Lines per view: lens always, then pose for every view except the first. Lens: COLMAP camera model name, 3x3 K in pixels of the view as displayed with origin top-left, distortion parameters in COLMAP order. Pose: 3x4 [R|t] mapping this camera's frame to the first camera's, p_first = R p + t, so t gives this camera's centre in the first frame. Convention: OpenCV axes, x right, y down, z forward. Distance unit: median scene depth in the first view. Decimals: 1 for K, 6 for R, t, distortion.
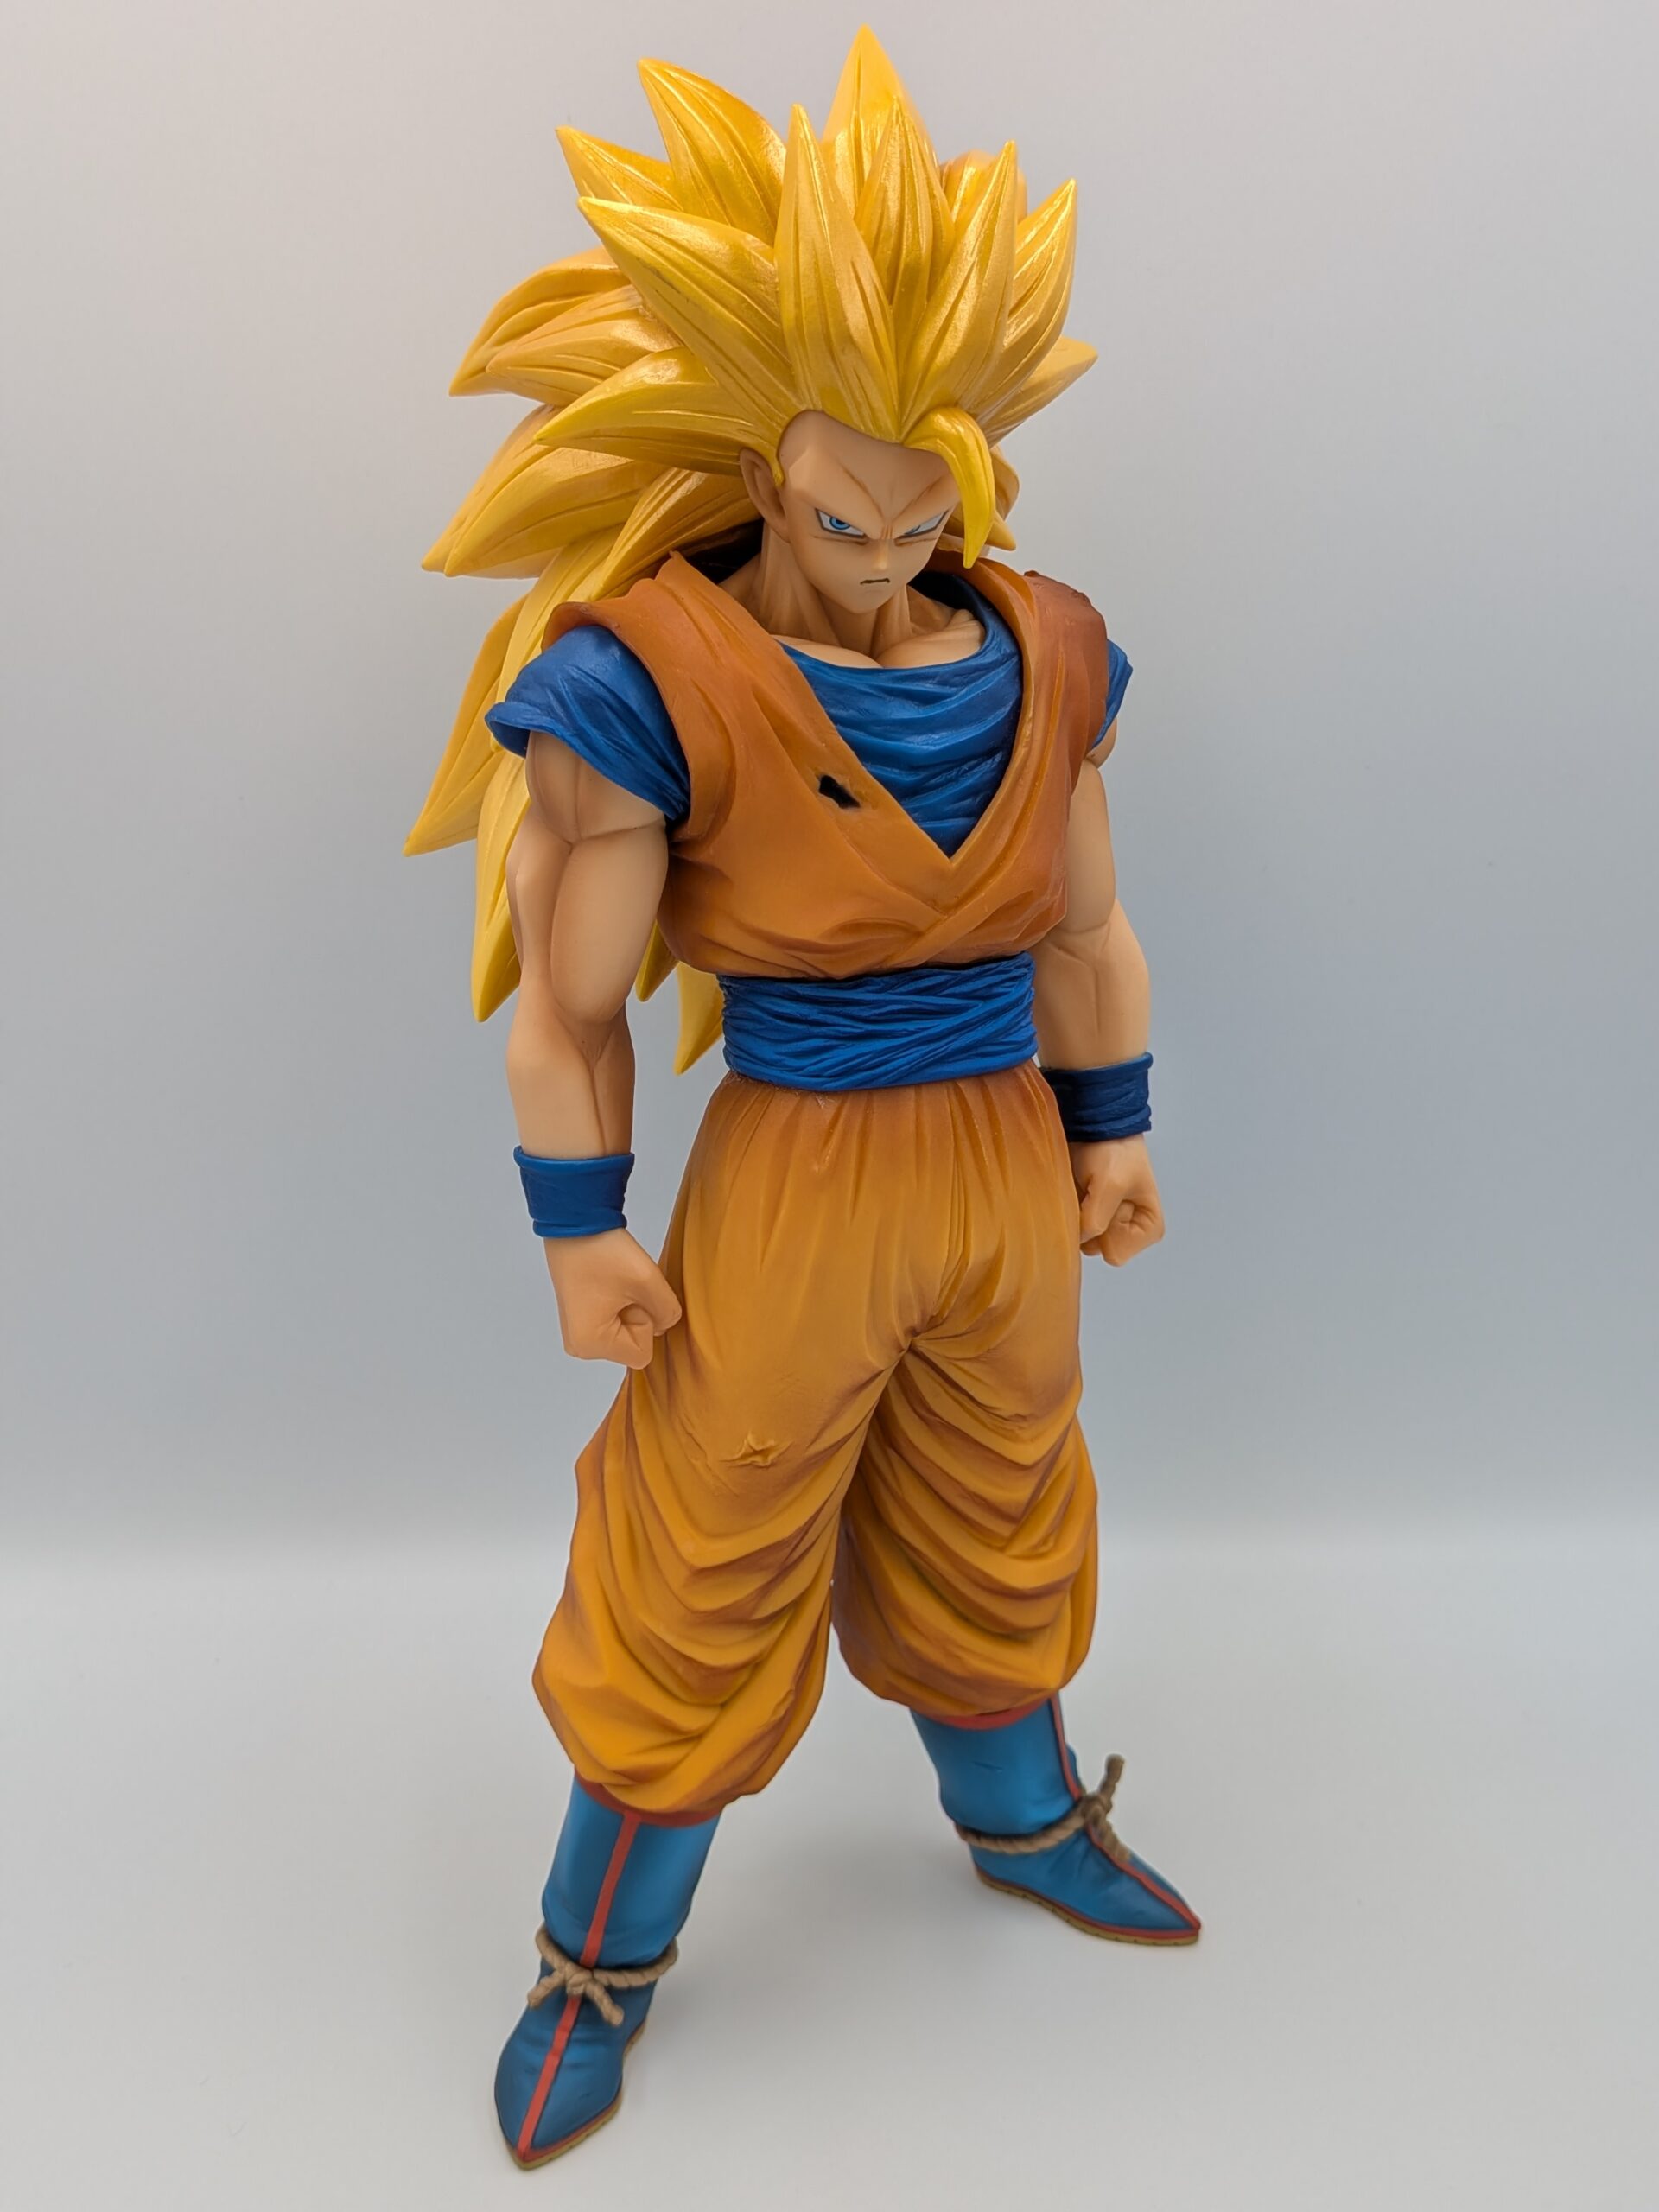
lens RADIAL K [[2093.5, 0, 764.6], [0, 2093.5, 1113.3], [0, 0, 1]] dist [0.119614, -0.312241]
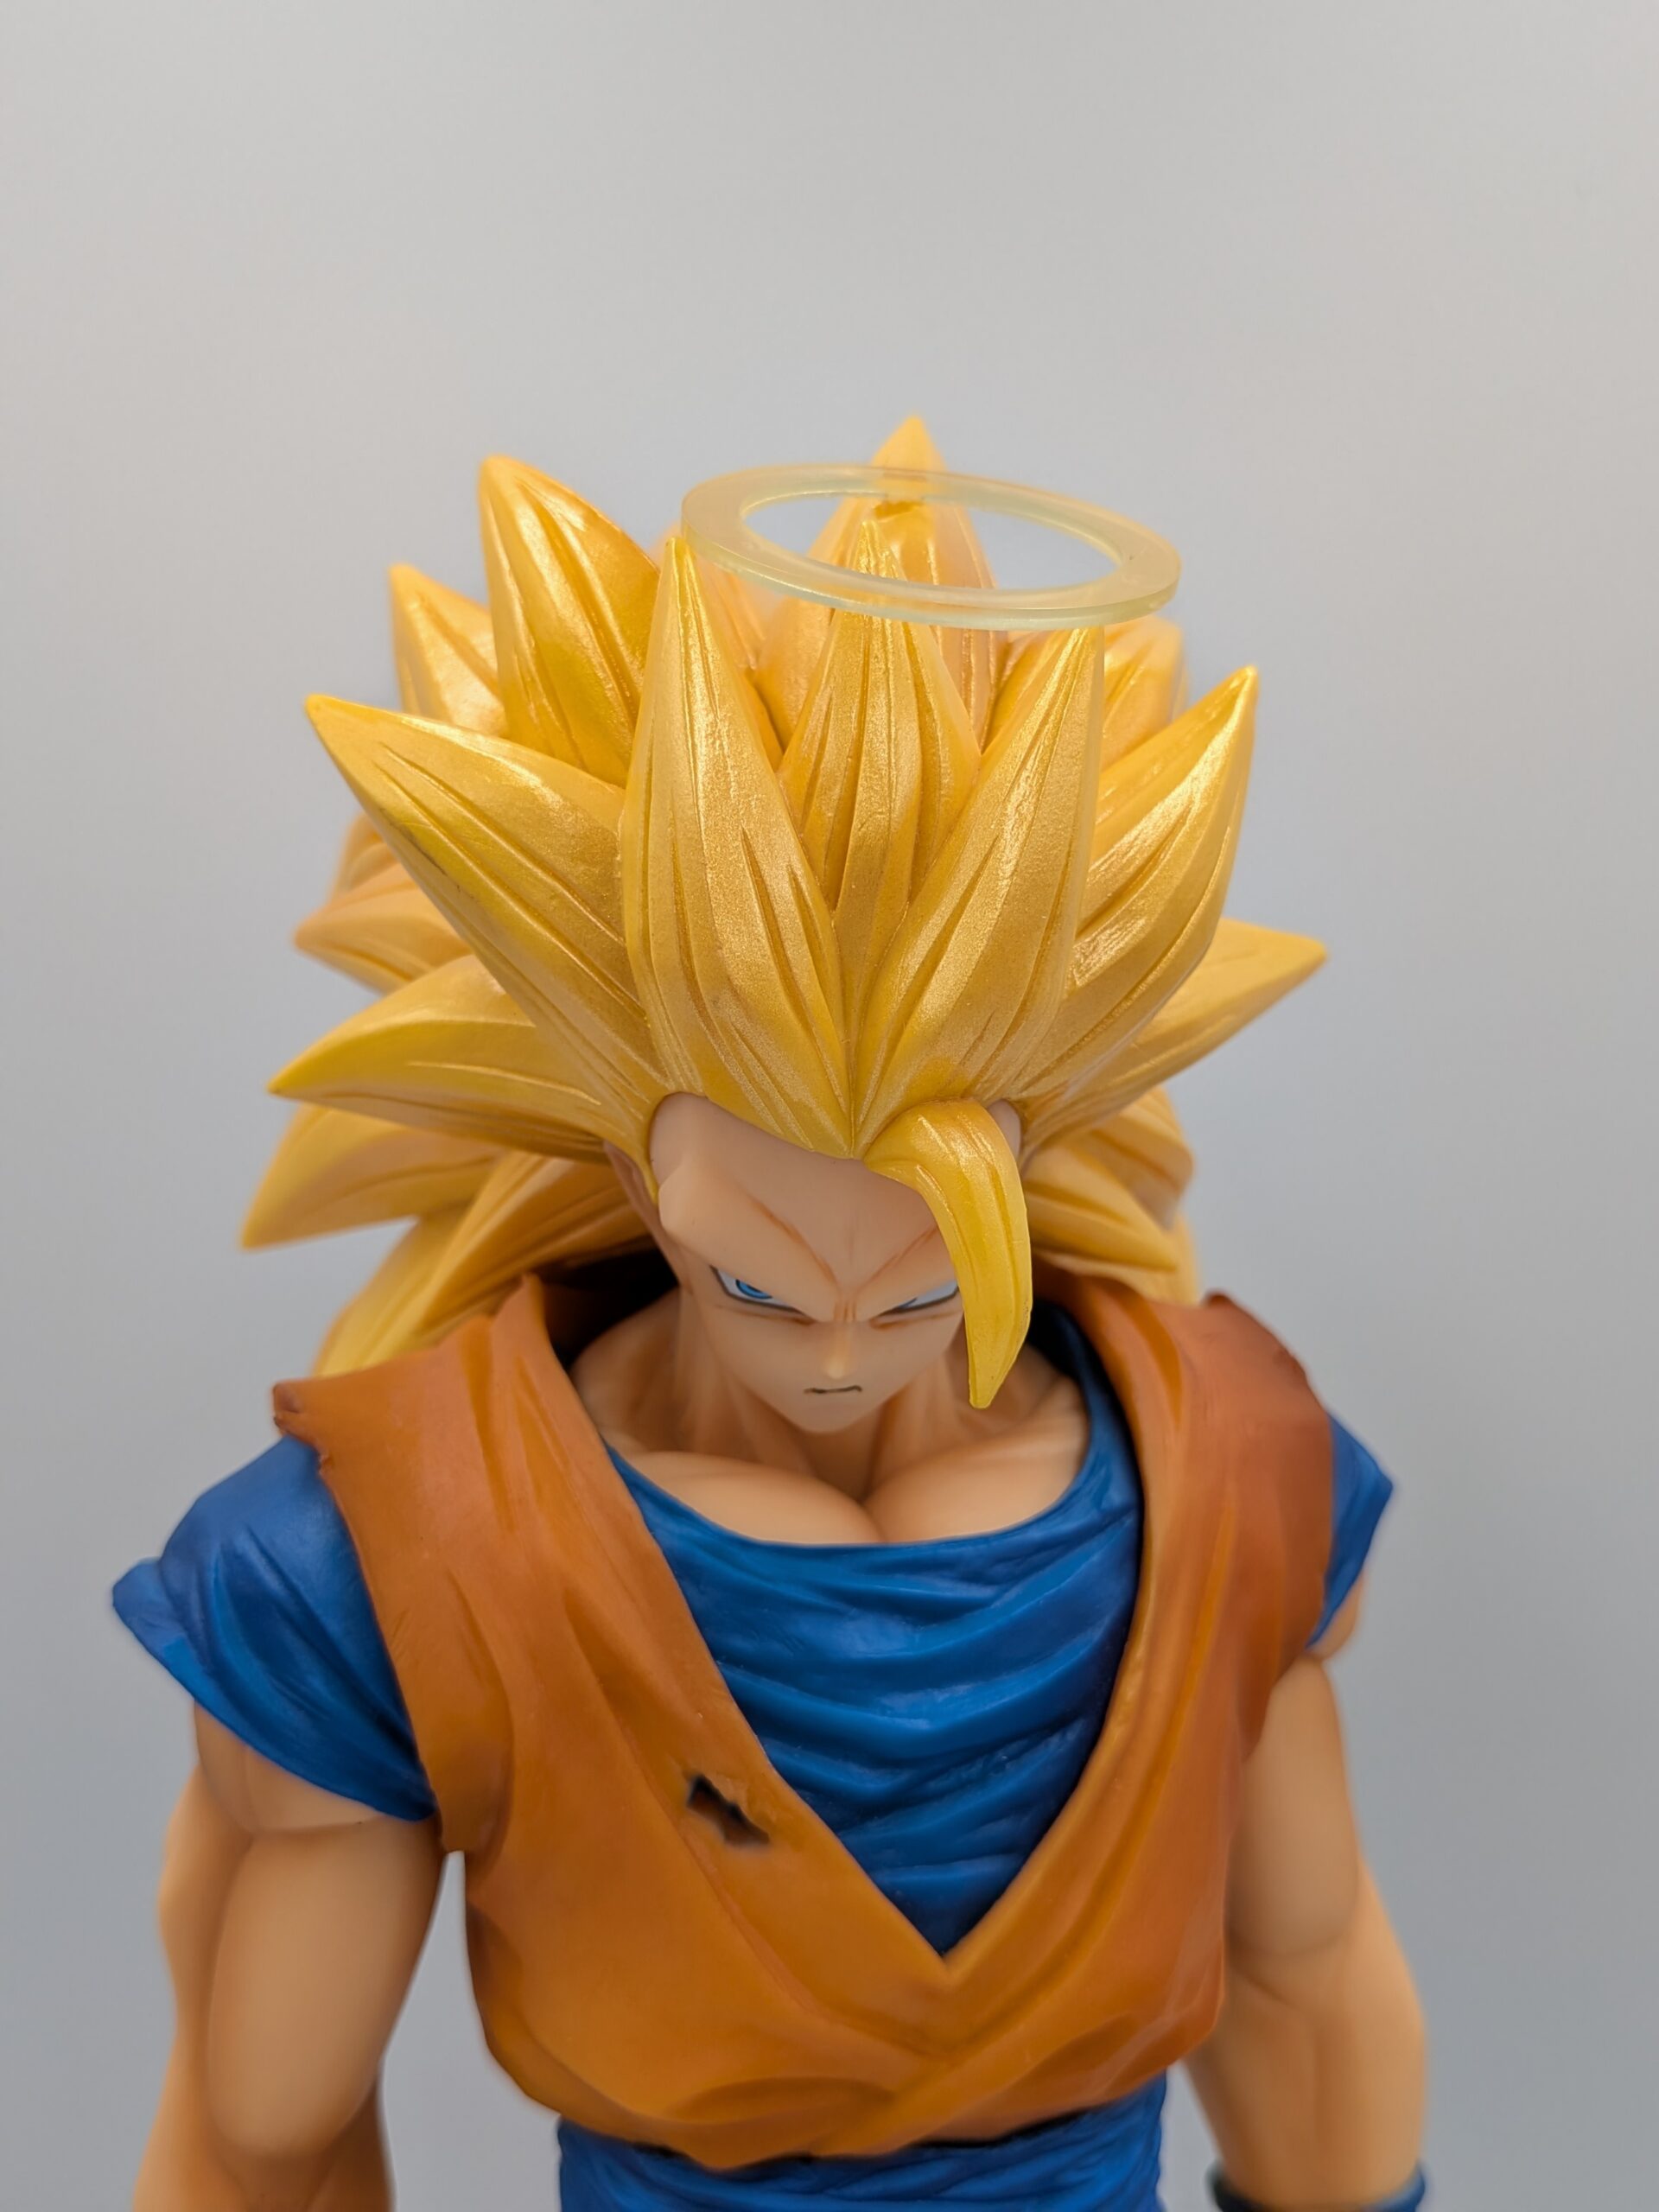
lens RADIAL K [[2184.2, 0, 828.5], [0, 2184.2, 1108.7], [0, 0, 1]] dist [0.112903, -0.372402]
pose [[0.984403, 0.044606, -0.170179, 0.134500], [-0.073710, 0.982899, -0.168752, -0.220094], [0.159741, 0.178663, 0.970856, 0.444202]]
